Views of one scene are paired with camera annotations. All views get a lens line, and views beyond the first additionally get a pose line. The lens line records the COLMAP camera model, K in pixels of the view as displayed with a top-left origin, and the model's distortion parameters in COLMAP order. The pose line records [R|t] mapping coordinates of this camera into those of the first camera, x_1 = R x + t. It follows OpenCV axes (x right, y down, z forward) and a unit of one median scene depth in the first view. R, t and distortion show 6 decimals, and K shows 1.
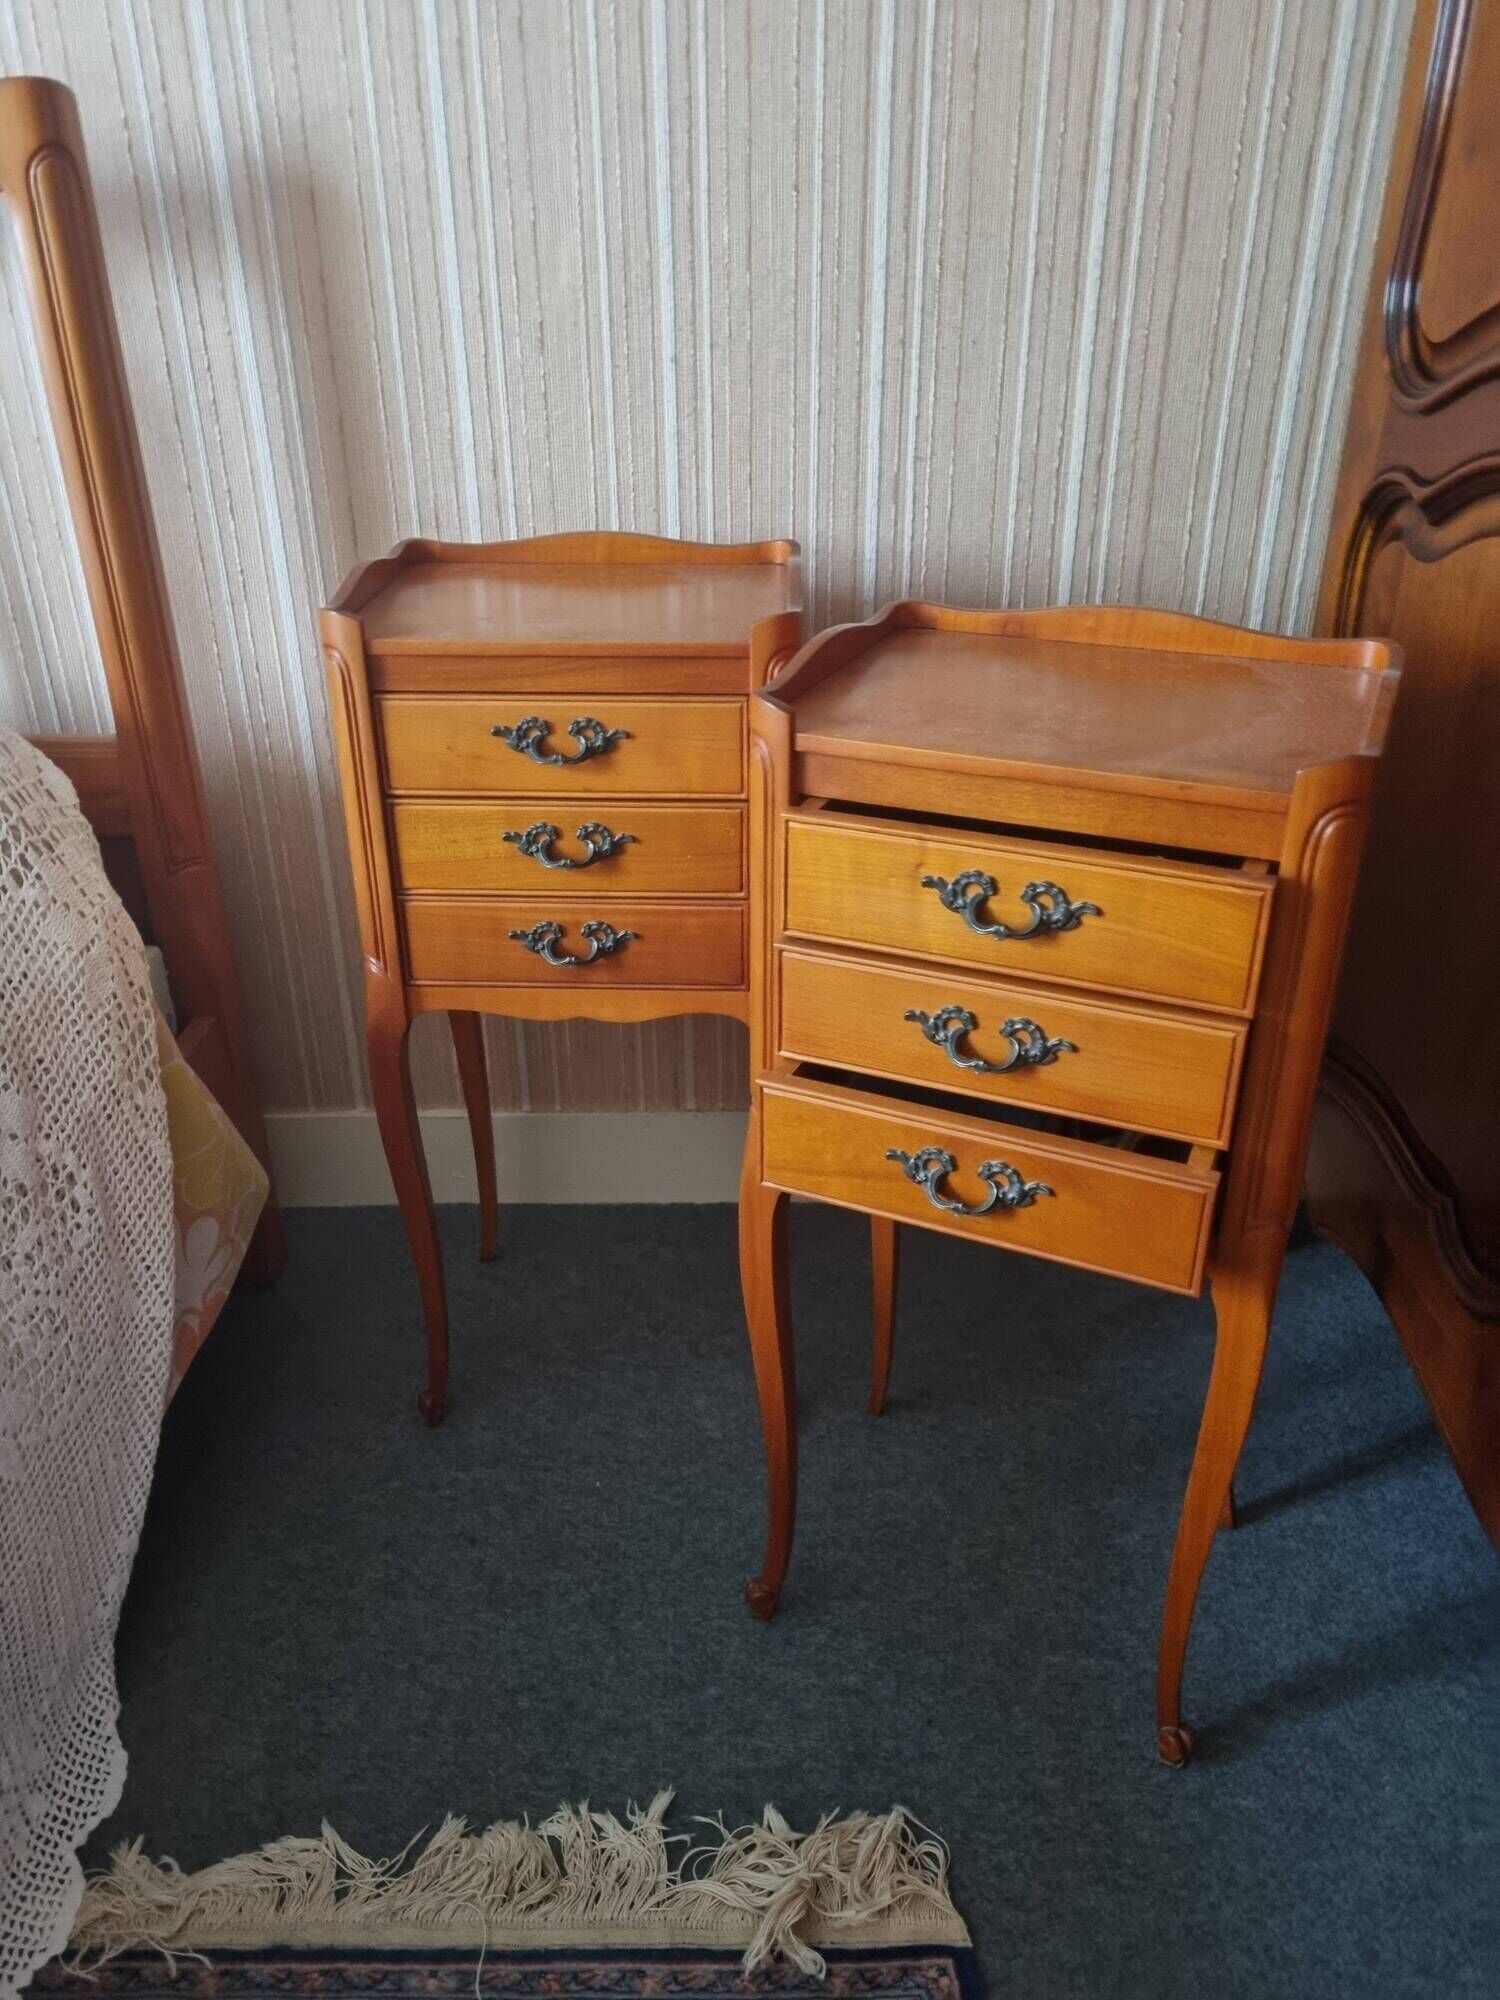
lens RADIAL K [[1484.4, 0, 750.5], [0, 1484.4, 1011.3], [0, 0, 1]] dist [0.031266, 0.000454]
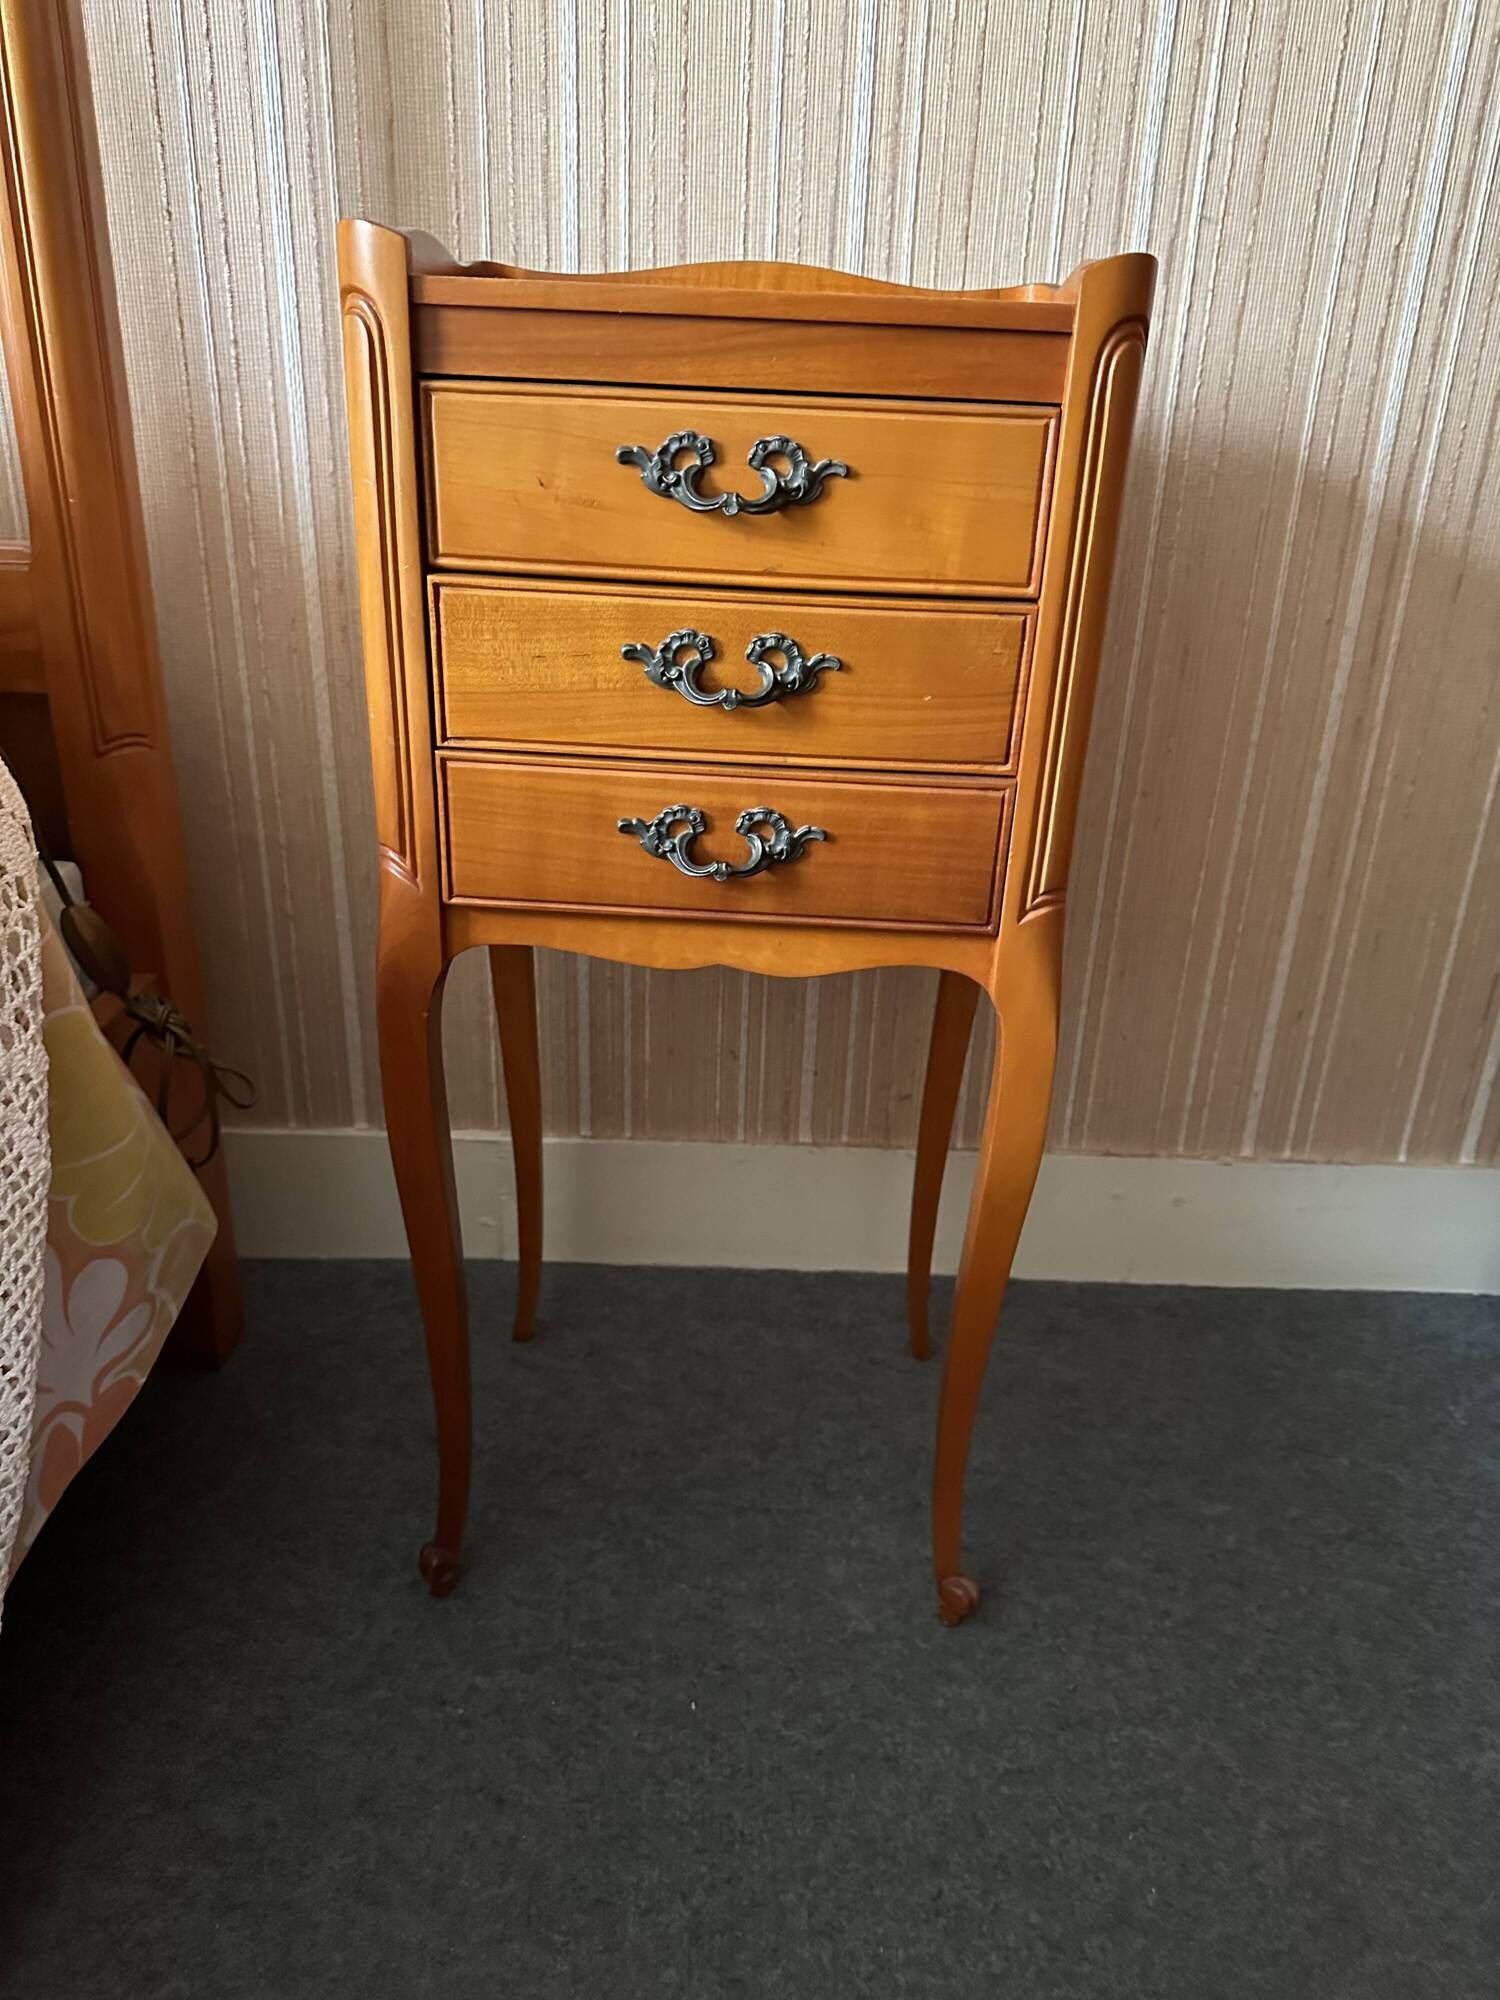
lens RADIAL K [[1380.9, 0, 750.5], [0, 1380.9, 1000.4], [0, 0, 1]] dist [0.048863, -0.099360]
pose [[0.999174, 0.039285, 0.010361, -0.112717], [-0.038637, 0.997643, -0.056702, 0.051362], [-0.012564, 0.056254, 0.998337, 0.443340]]
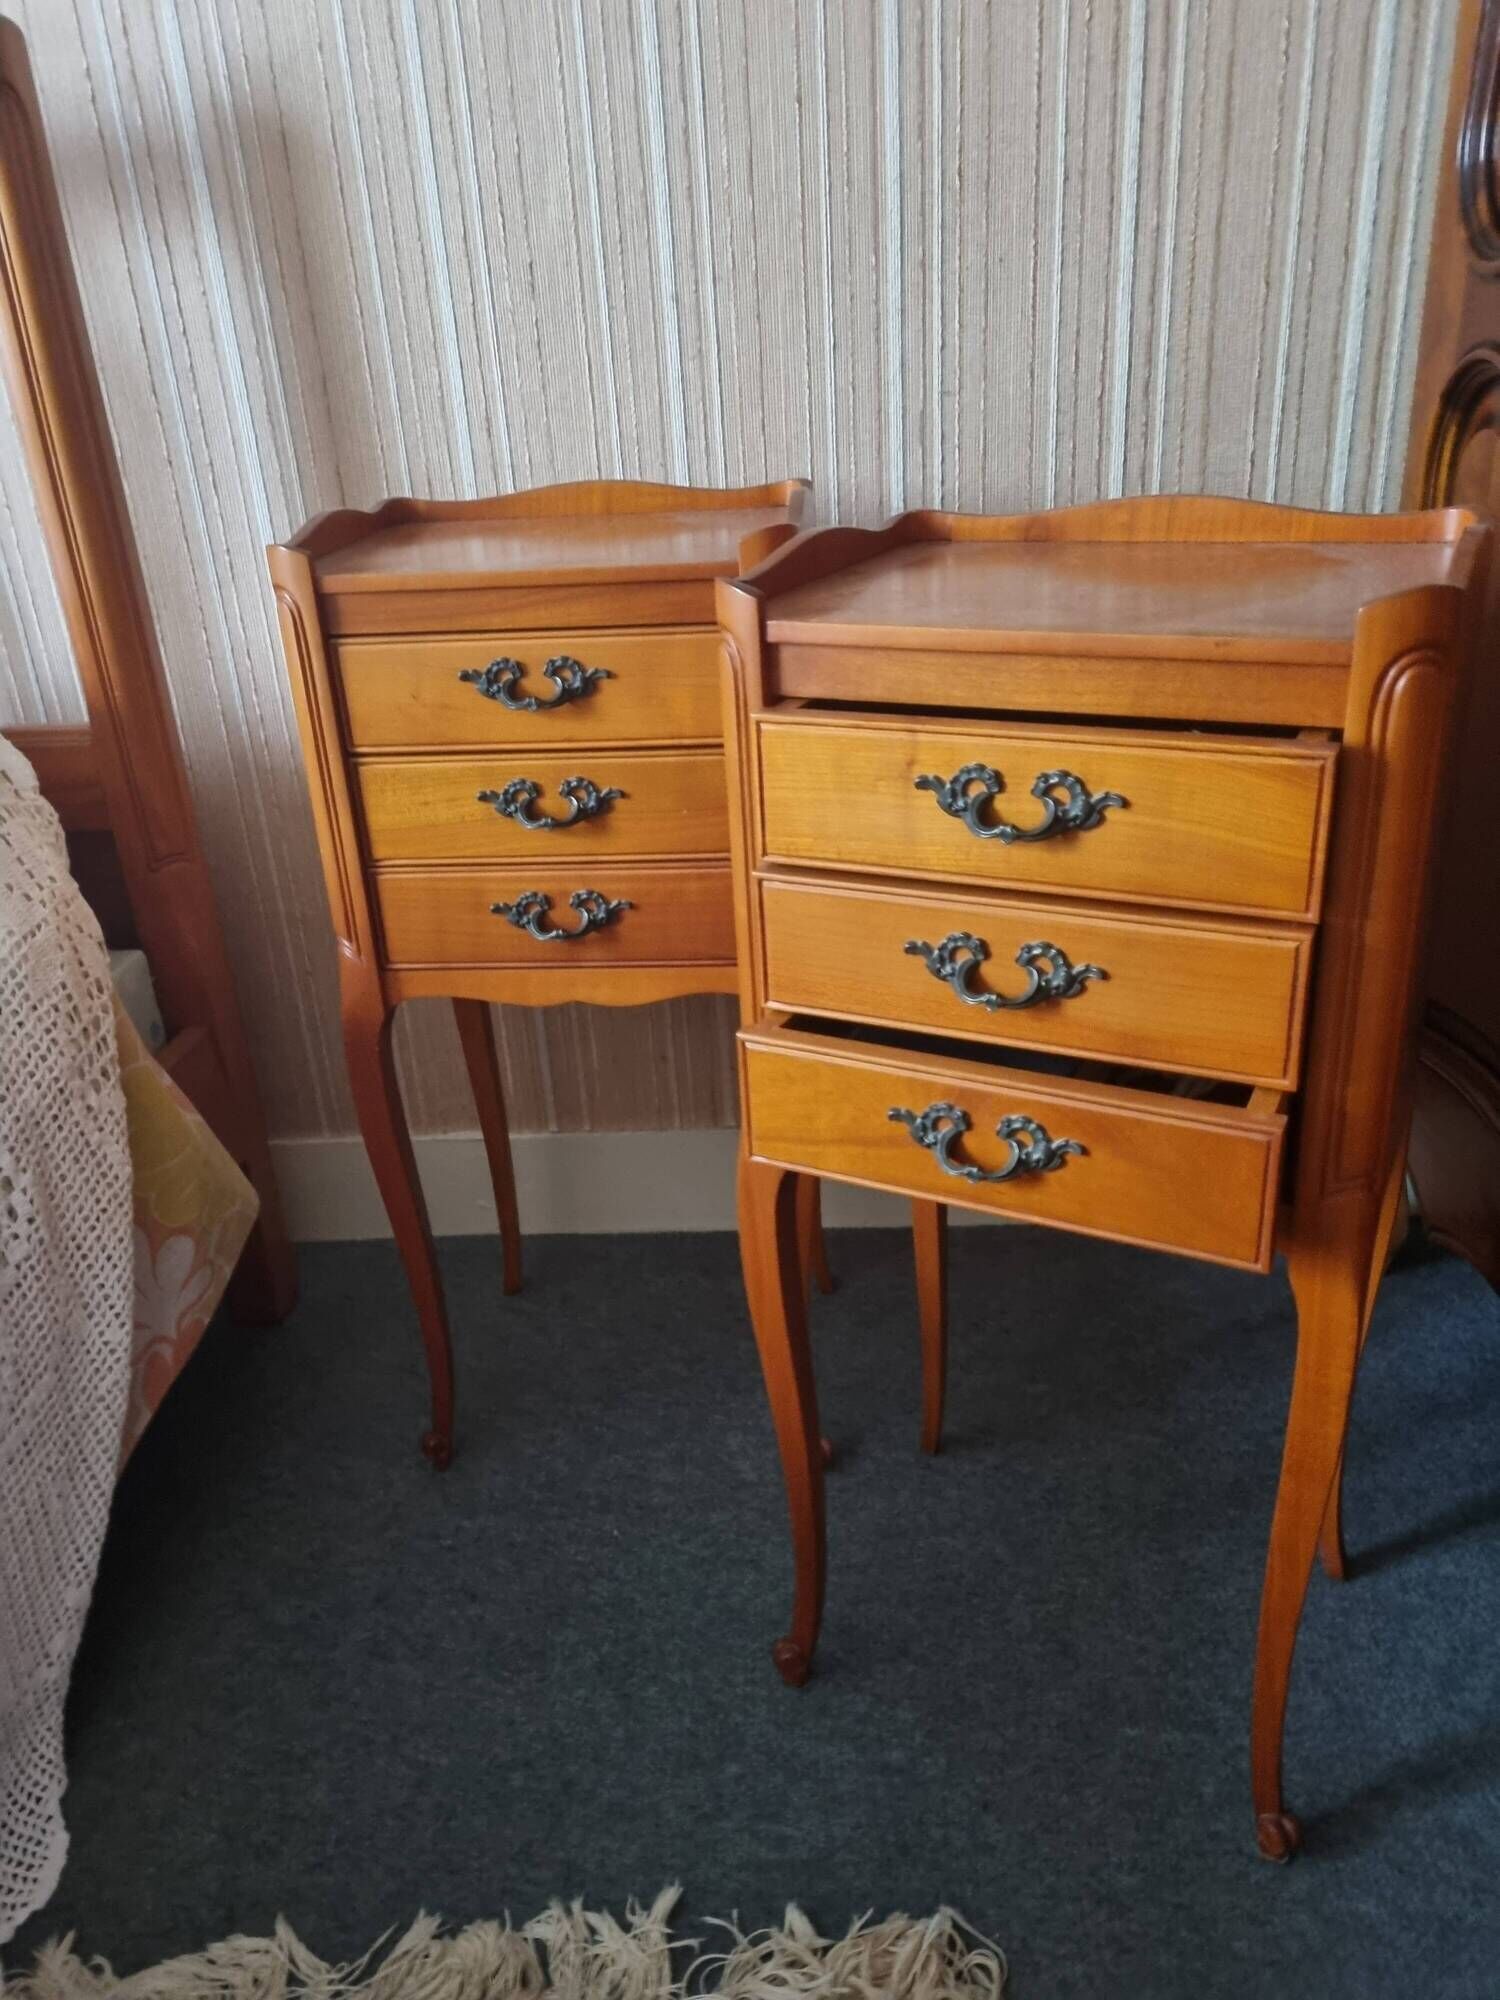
lens RADIAL K [[1487.3, 0, 764.0], [0, 1487.3, 1014.2], [0, 0, 1]] dist [0.041743, -0.021728]
pose [[0.997876, -0.025000, -0.060153, 0.056482], [0.022137, 0.998612, -0.047798, 0.060721], [0.061265, 0.046365, 0.997044, 0.113855]]
